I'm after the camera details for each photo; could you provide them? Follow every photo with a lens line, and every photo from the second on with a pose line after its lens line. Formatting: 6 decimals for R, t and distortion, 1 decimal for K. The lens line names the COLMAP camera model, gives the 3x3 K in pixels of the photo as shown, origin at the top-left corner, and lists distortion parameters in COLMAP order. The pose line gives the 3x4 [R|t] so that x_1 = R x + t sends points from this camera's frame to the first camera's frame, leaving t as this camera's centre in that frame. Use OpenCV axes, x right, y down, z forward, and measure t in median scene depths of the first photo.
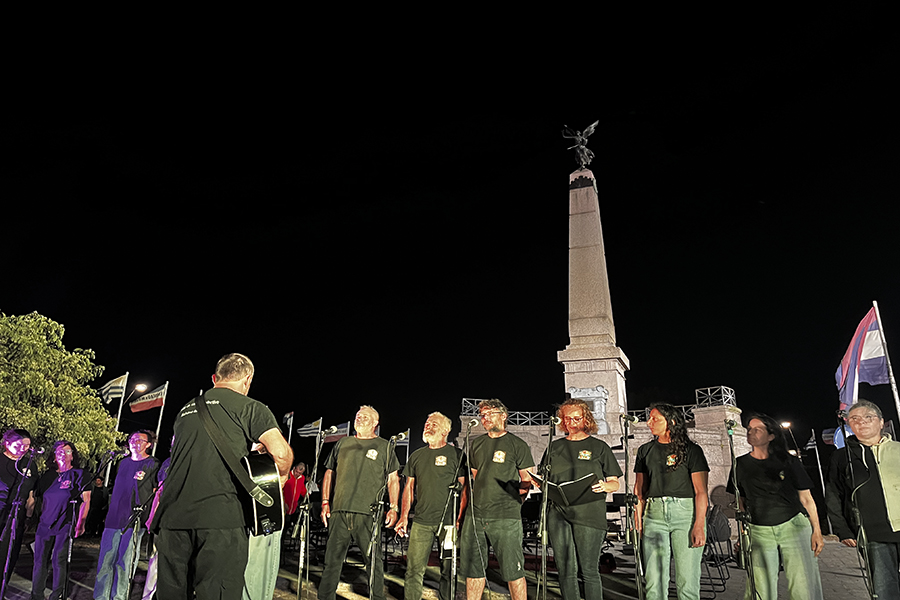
lens RADIAL K [[669.5, 0, 448.4], [0, 669.5, 300.5], [0, 0, 1]] dist [0.016518, -0.007086]
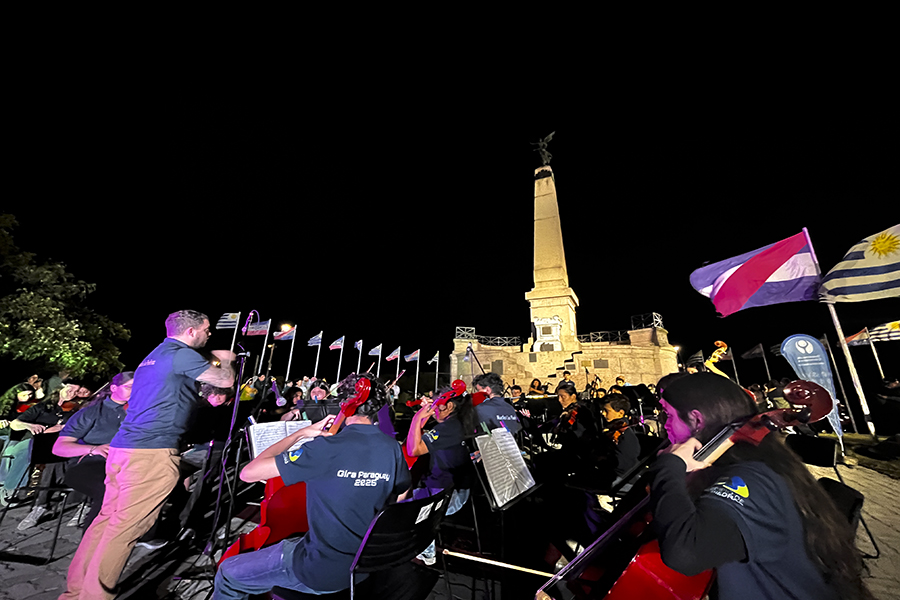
lens RADIAL K [[368.1, 0, 452.1], [0, 368.1, 300.6], [0, 0, 1]] dist [-0.000841, 0.000280]
pose [[0.997505, -0.018888, -0.068029, 0.061046], [0.022367, 0.998460, 0.050759, 0.048643], [0.066965, -0.052154, 0.996391, 0.223692]]
